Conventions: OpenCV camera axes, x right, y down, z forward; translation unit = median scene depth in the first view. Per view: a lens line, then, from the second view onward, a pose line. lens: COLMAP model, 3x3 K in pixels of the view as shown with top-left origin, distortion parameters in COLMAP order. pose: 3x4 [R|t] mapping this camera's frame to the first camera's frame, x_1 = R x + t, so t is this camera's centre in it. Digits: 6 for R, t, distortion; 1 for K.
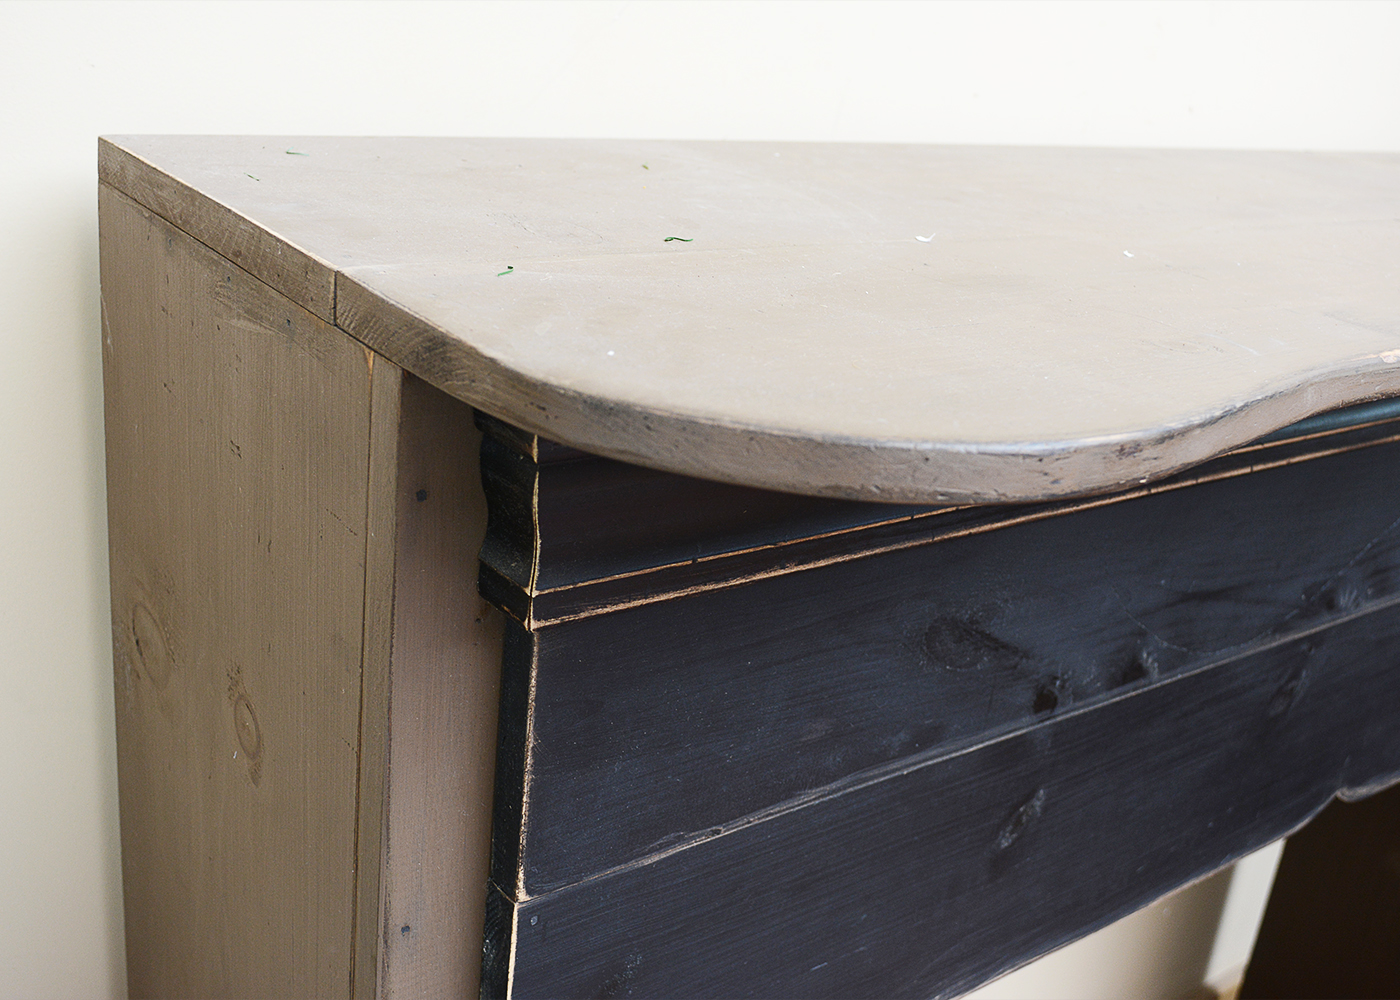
lens RADIAL K [[1496.9, 0, 699.3], [0, 1496.9, 501.9], [0, 0, 1]] dist [-0.057777, 0.000000]
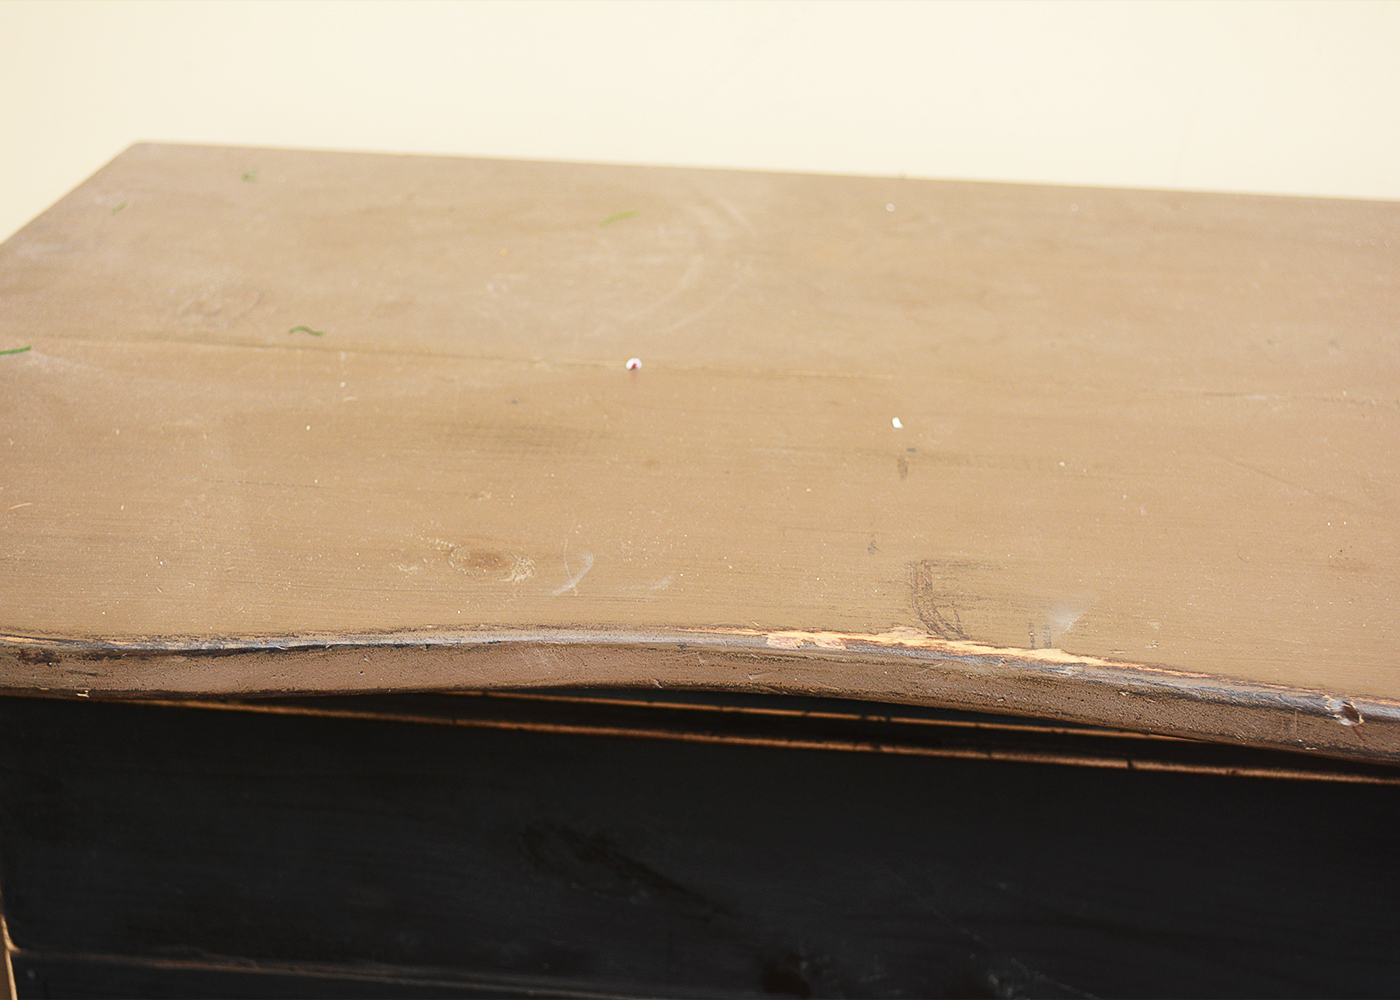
lens RADIAL K [[2046.1, 0, 700.1], [0, 2046.1, 498.2], [0, 0, 1]] dist [-0.016822, 0.000000]
pose [[0.735328, 0.196373, -0.648638, 0.962285], [-0.186261, 0.978801, 0.085174, -0.218349], [0.651613, 0.058185, 0.756316, 0.200413]]
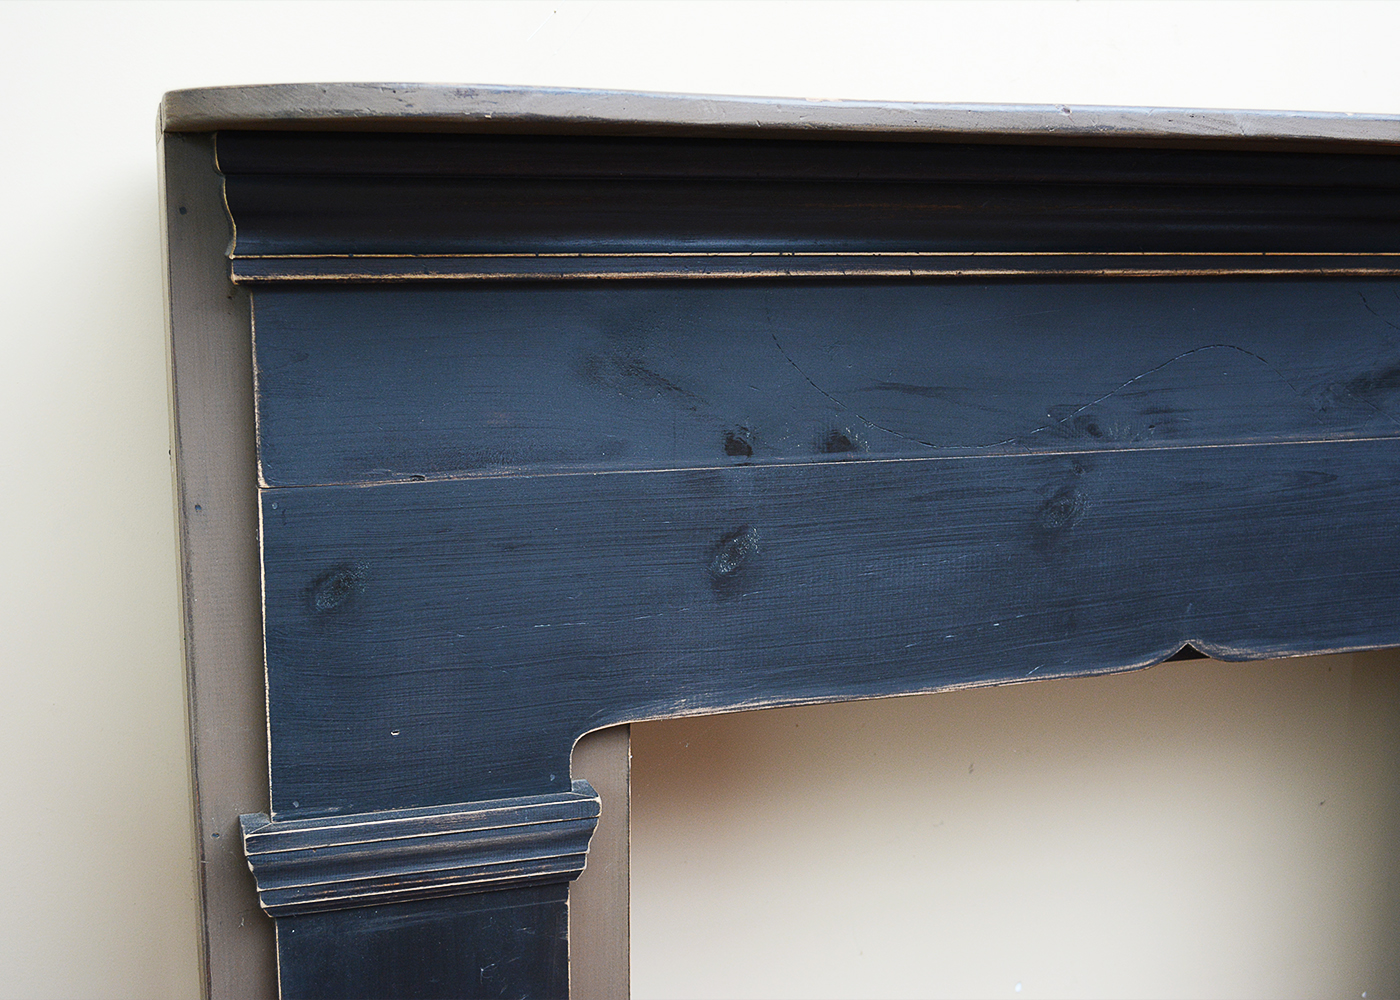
lens RADIAL K [[1664.6, 0, 699.0], [0, 1664.6, 500.3], [0, 0, 1]] dist [-0.050725, 0.000000]
pose [[0.942668, -0.048503, -0.330188, 0.792389], [-0.022588, 0.977841, -0.208128, 0.564079], [0.332966, 0.203654, 0.920684, -0.405190]]
